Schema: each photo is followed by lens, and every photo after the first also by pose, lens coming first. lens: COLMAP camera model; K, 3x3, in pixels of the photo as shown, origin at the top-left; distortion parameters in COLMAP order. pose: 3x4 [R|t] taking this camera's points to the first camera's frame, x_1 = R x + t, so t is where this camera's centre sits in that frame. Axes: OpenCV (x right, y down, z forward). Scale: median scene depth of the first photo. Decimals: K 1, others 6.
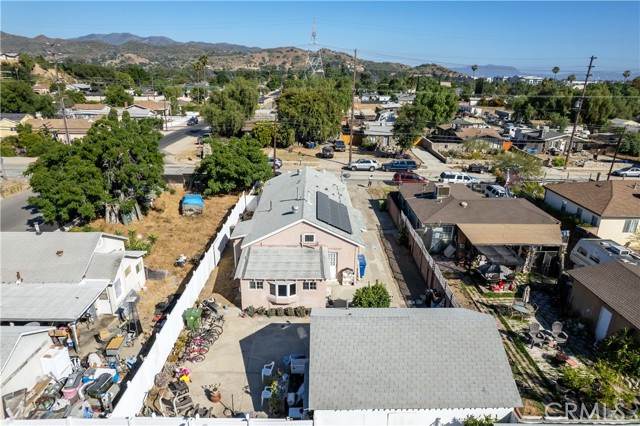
lens RADIAL K [[413.5, 0, 322.8], [0, 413.5, 214.1], [0, 0, 1]] dist [-0.072920, 0.065801]
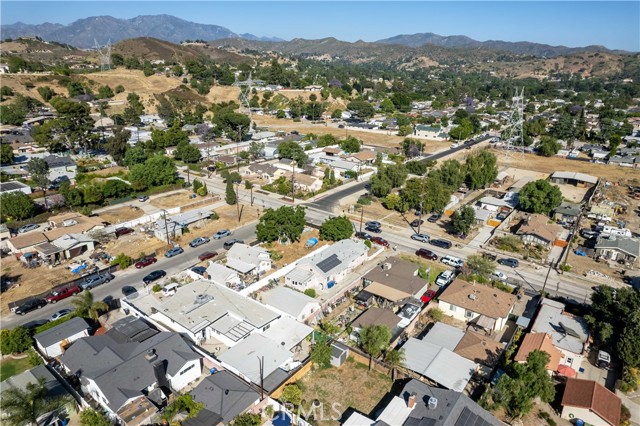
lens RADIAL K [[413.5, 0, 322.8], [0, 413.5, 214.1], [0, 0, 1]] dist [-0.072920, 0.065801]
pose [[0.792540, 0.211360, -0.572021, 0.832997], [-0.207414, 0.975520, 0.073077, -0.289156], [0.573463, 0.060729, 0.816977, -0.731864]]
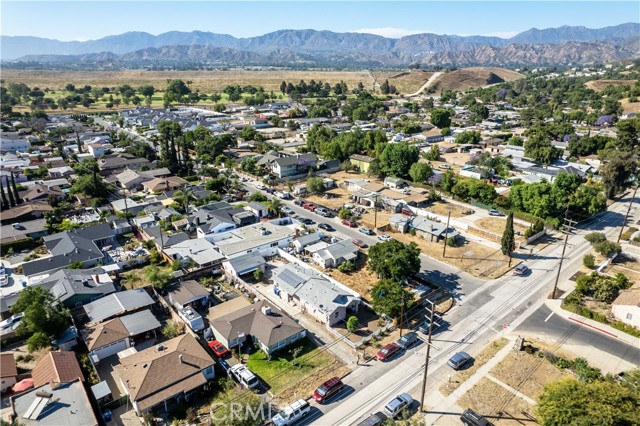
lens RADIAL K [[414.2, 0, 320.0], [0, 414.2, 213.0], [0, 0, 1]] dist [-0.076034, 0.067110]
pose [[-0.769476, 0.197995, -0.607210, 0.782840], [-0.229914, 0.801121, 0.552580, -1.028332], [0.595857, 0.564803, -0.570922, 1.318642]]
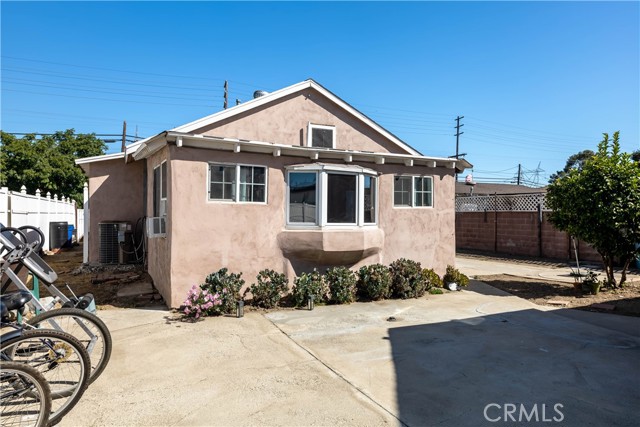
lens RADIAL K [[418.6, 0, 320.0], [0, 418.6, 213.5], [0, 0, 1]] dist [-0.006272, -0.000887]
pose [[0.912249, -0.006172, 0.409589, -0.094437], [0.140939, 0.943570, -0.299685, 0.116831], [-0.384627, 0.331115, 0.861641, 0.332075]]
